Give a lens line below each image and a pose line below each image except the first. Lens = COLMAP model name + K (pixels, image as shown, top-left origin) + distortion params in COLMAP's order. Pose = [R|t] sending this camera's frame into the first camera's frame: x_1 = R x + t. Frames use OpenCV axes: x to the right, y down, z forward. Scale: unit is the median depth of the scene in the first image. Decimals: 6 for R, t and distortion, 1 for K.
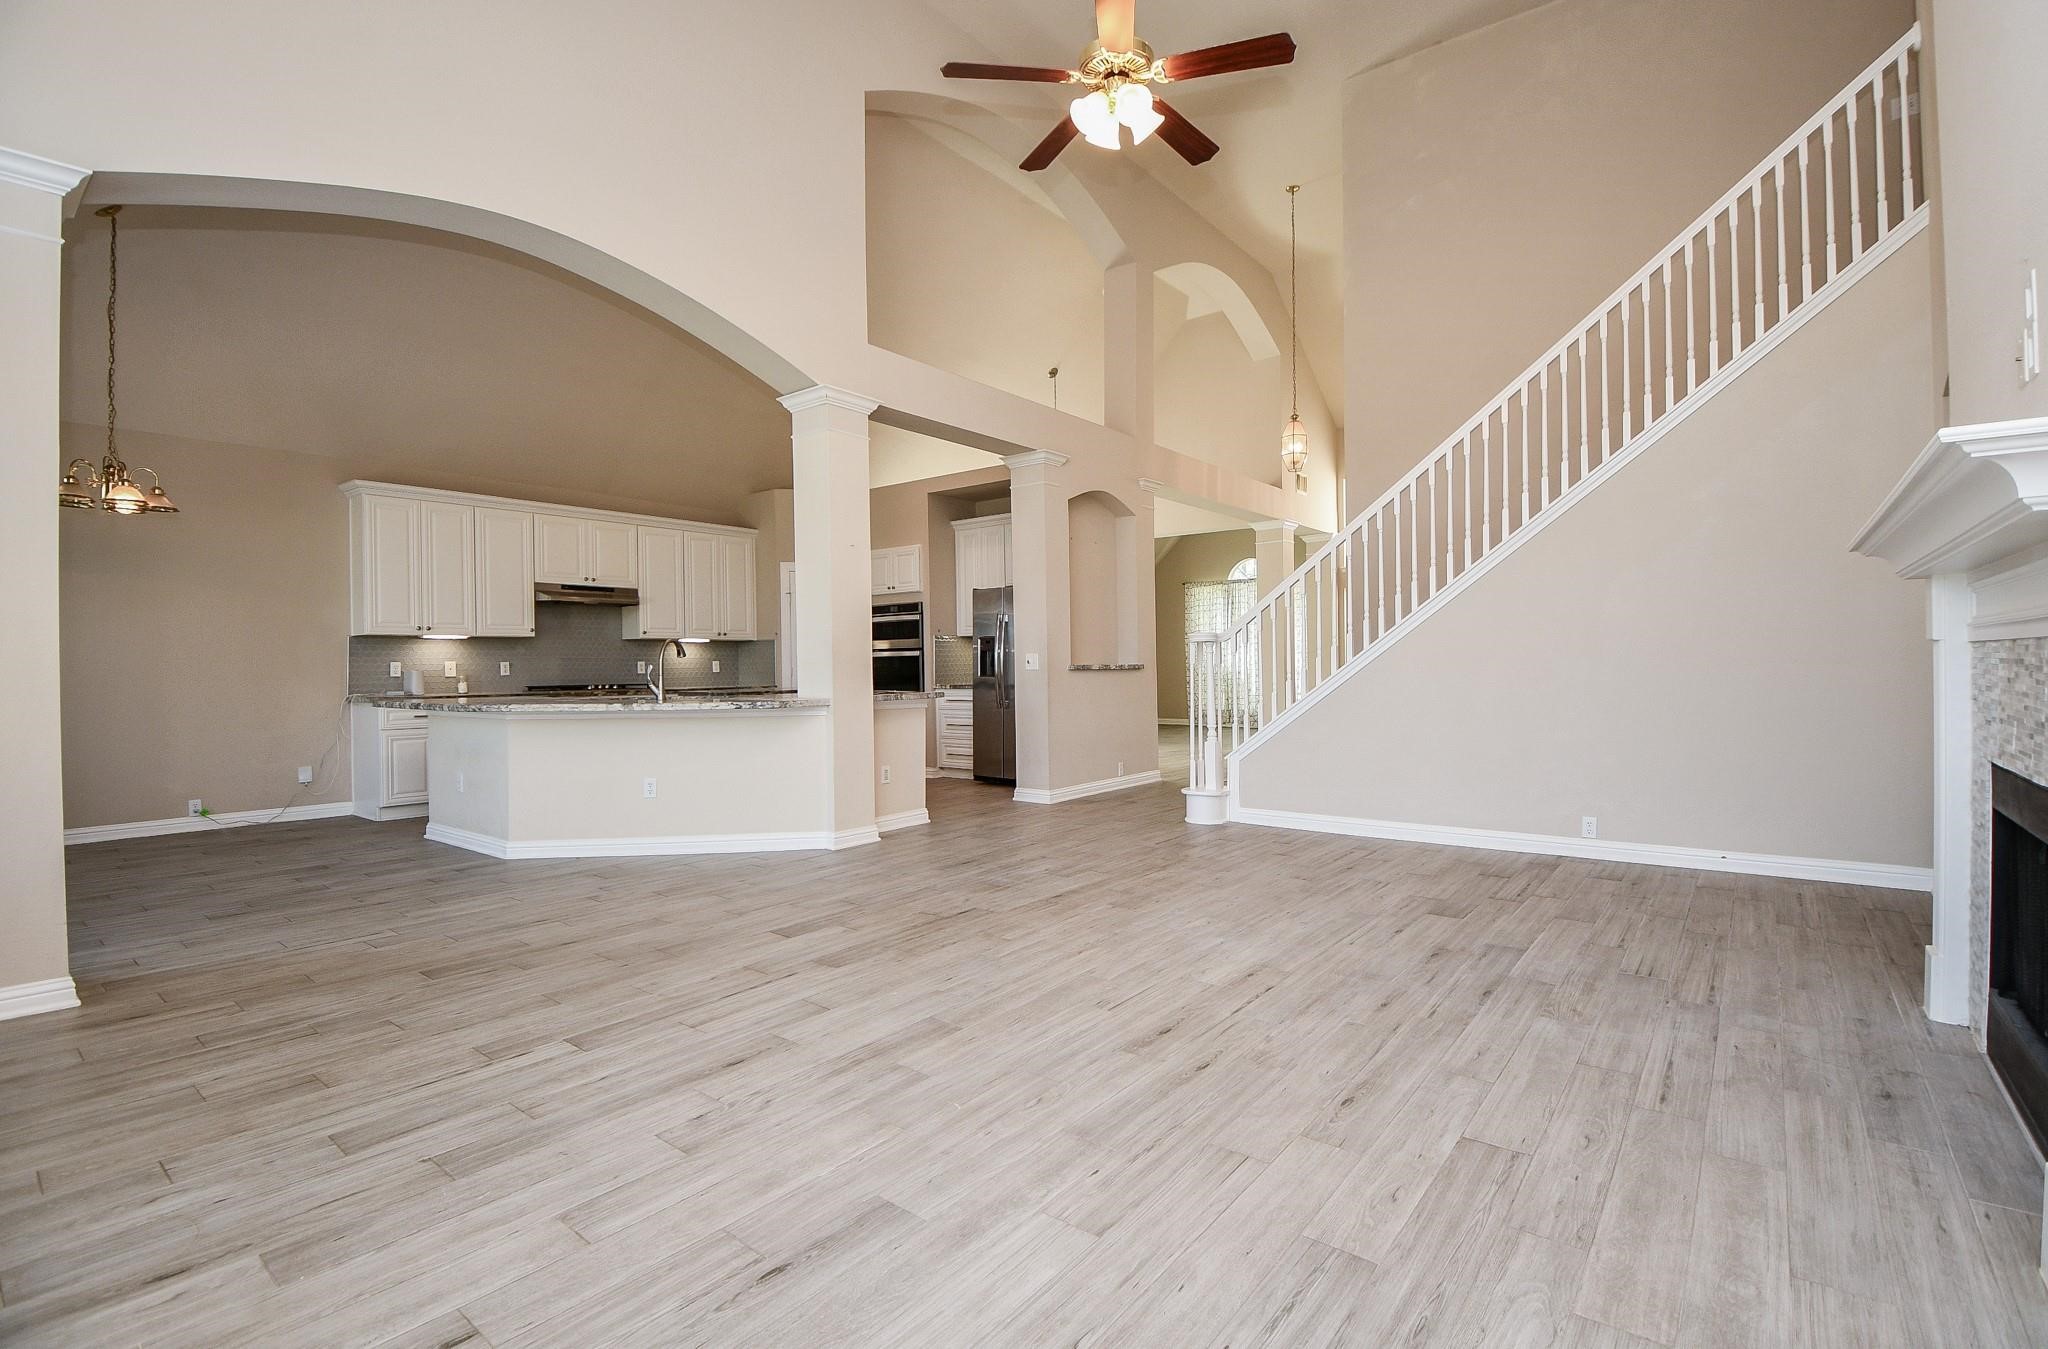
lens RADIAL K [[932.2, 0, 1024.0], [0, 932.2, 674.5], [0, 0, 1]] dist [0.002266, -0.029102]
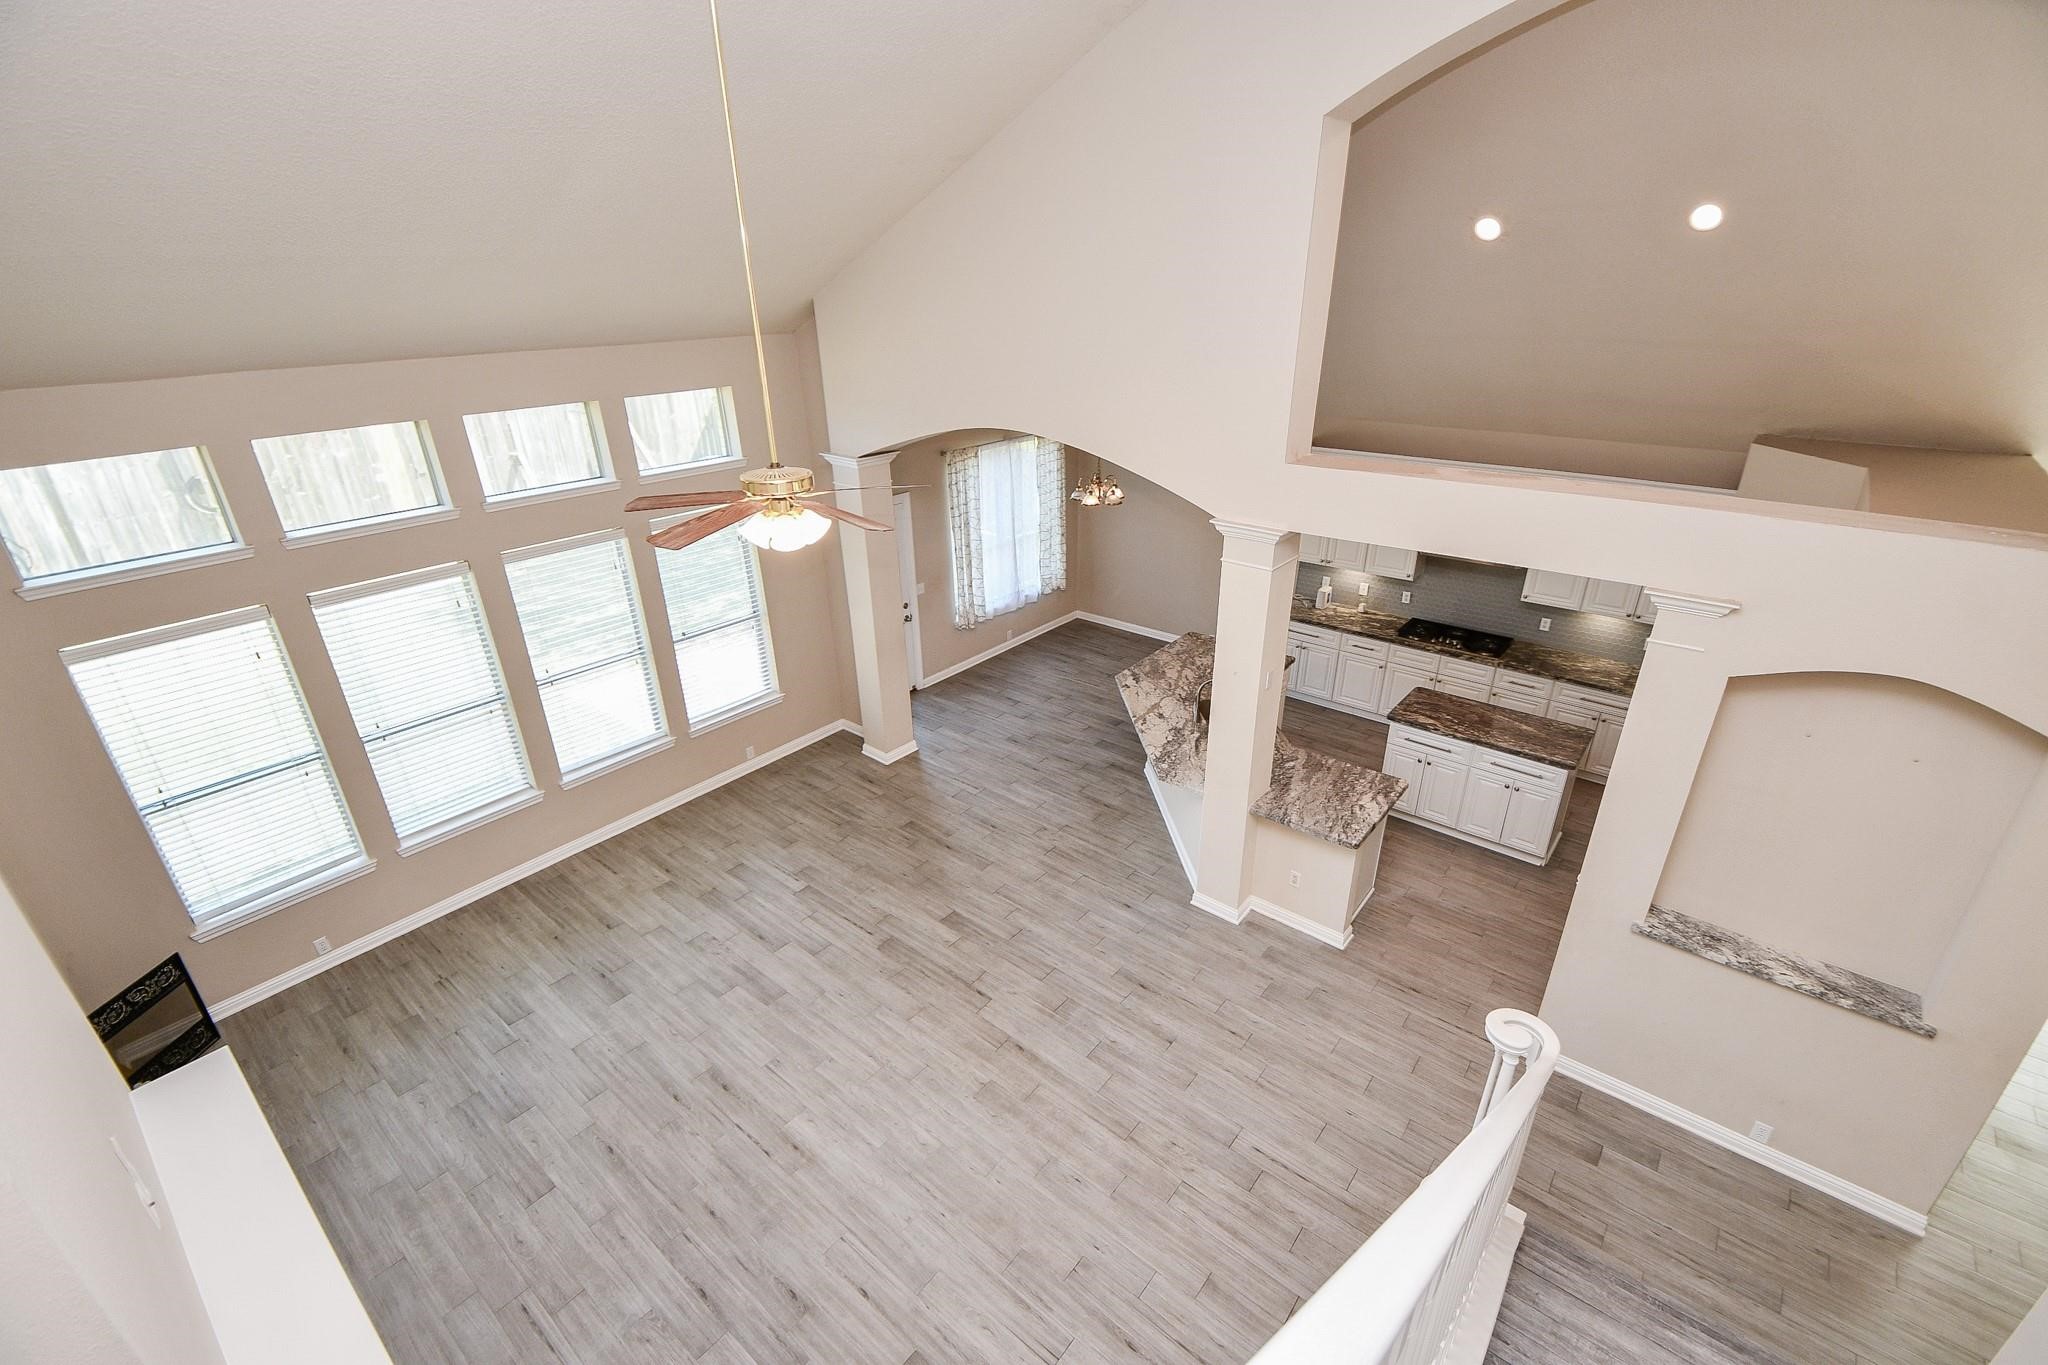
lens RADIAL K [[882.5, 0, 1047.8], [0, 882.5, 680.3], [0, 0, 1]] dist [0.044208, -0.039982]
pose [[-0.007605, 0.422487, -0.906337, 1.227917], [-0.000378, 0.906362, 0.422502, -0.958385], [0.999971, 0.003555, -0.006734, 1.432314]]
